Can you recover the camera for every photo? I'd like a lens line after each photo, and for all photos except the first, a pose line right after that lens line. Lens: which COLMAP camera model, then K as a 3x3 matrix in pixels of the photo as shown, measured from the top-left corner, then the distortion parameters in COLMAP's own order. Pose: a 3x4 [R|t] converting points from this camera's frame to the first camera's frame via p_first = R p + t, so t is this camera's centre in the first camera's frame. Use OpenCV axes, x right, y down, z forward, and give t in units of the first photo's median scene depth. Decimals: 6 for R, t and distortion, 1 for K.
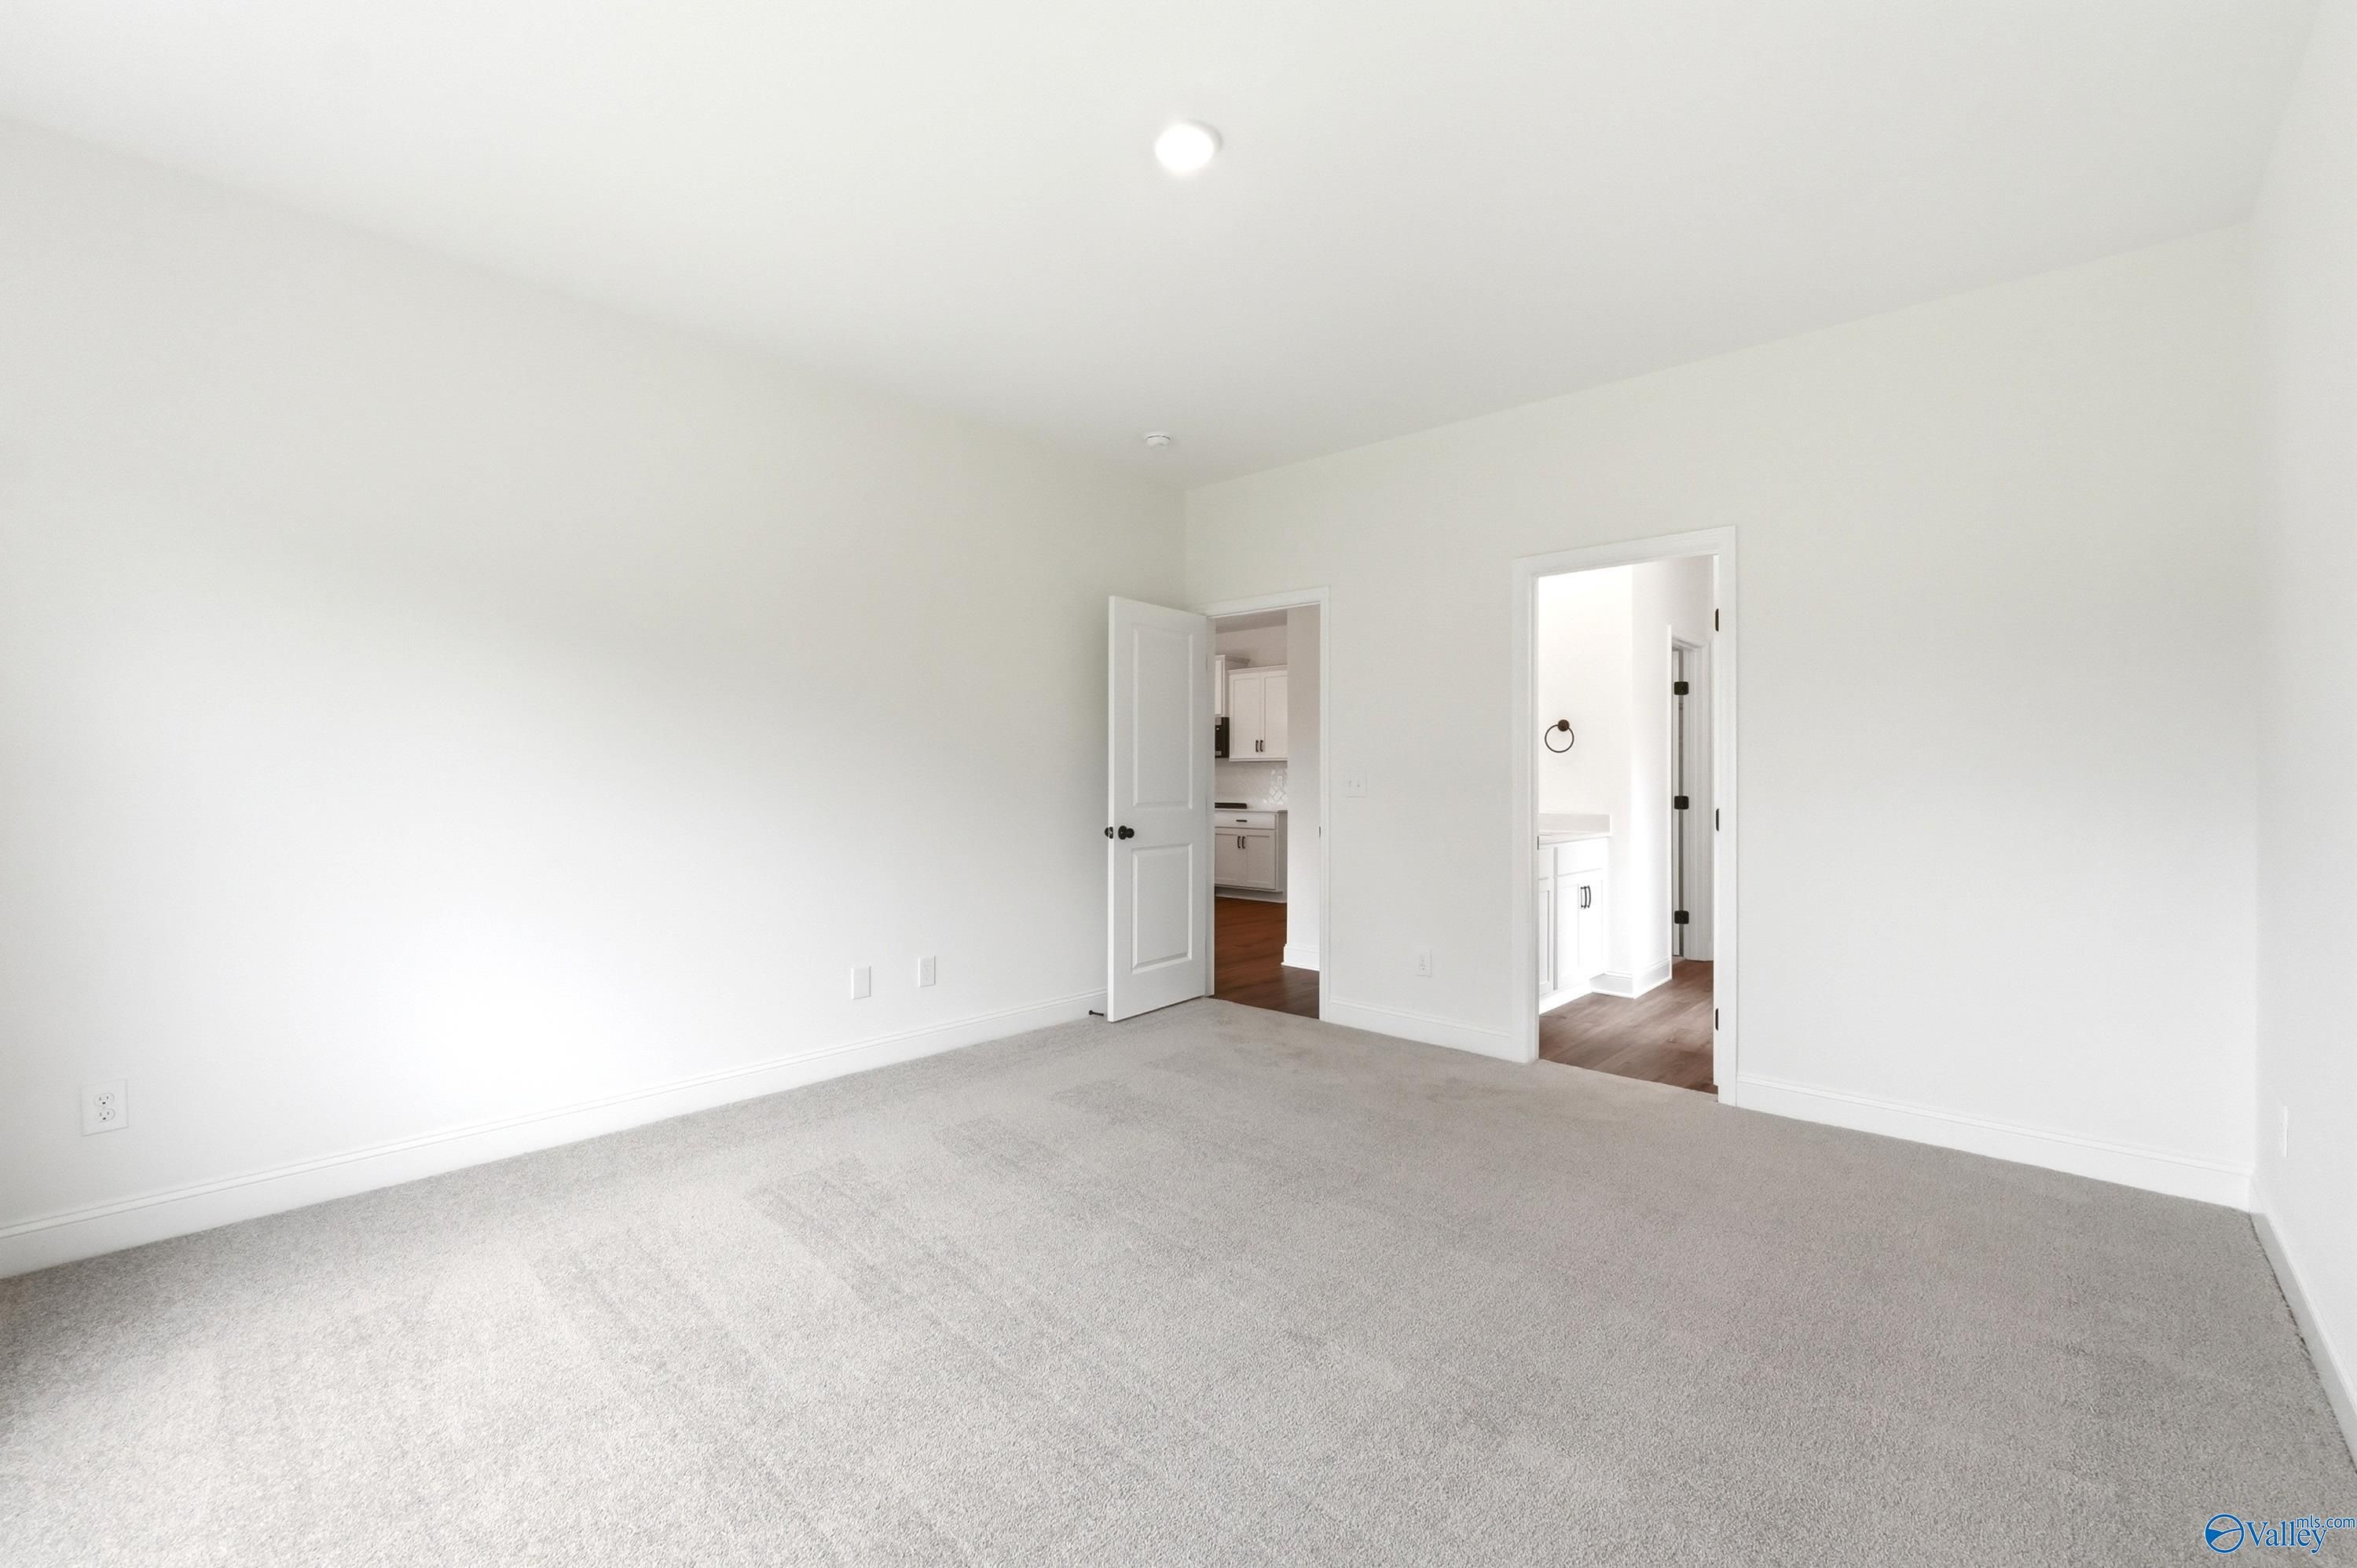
lens RADIAL K [[987.1, 0, 1180.9], [0, 987.1, 784.2], [0, 0, 1]] dist [0.000494, 0.000030]
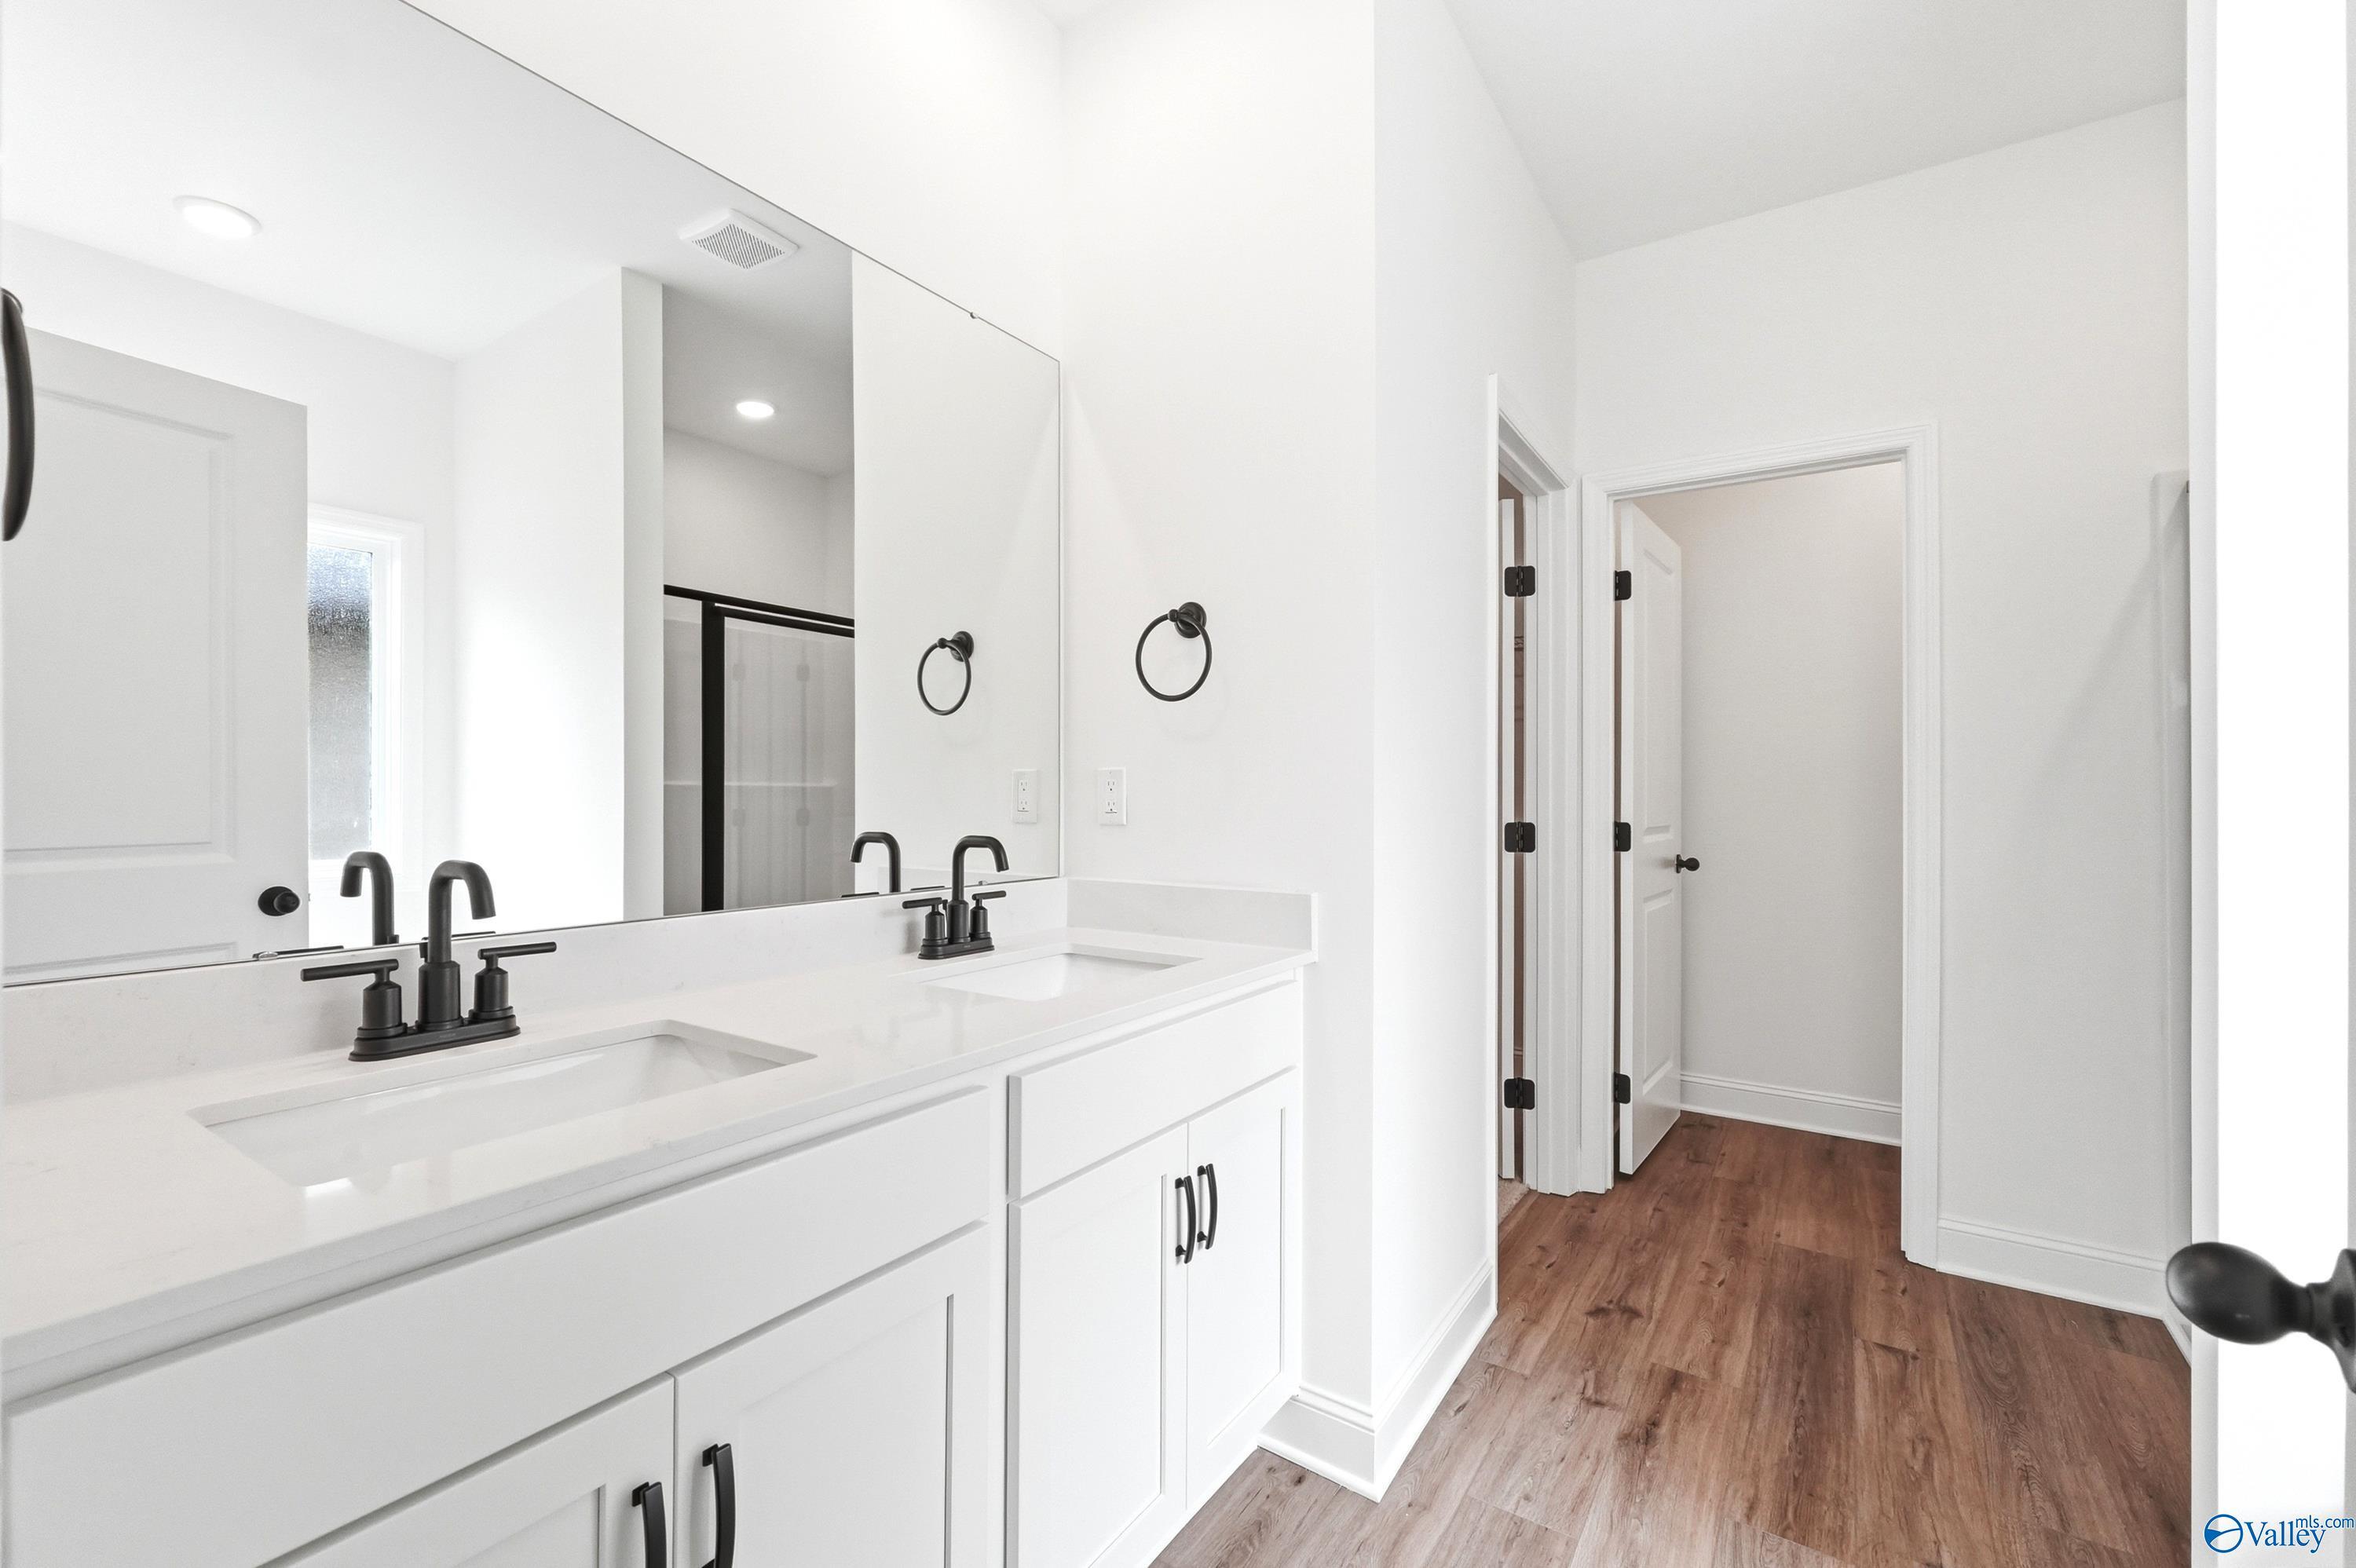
lens RADIAL K [[986.7, 0, 1174.8], [0, 986.7, 788.1], [0, 0, 1]] dist [0.000494, 0.000030]
pose [[0.990182, 0.002255, 0.139767, 0.297584], [-0.001798, 0.999993, -0.003396, -0.001371], [-0.139773, 0.003111, 0.990179, 0.594215]]
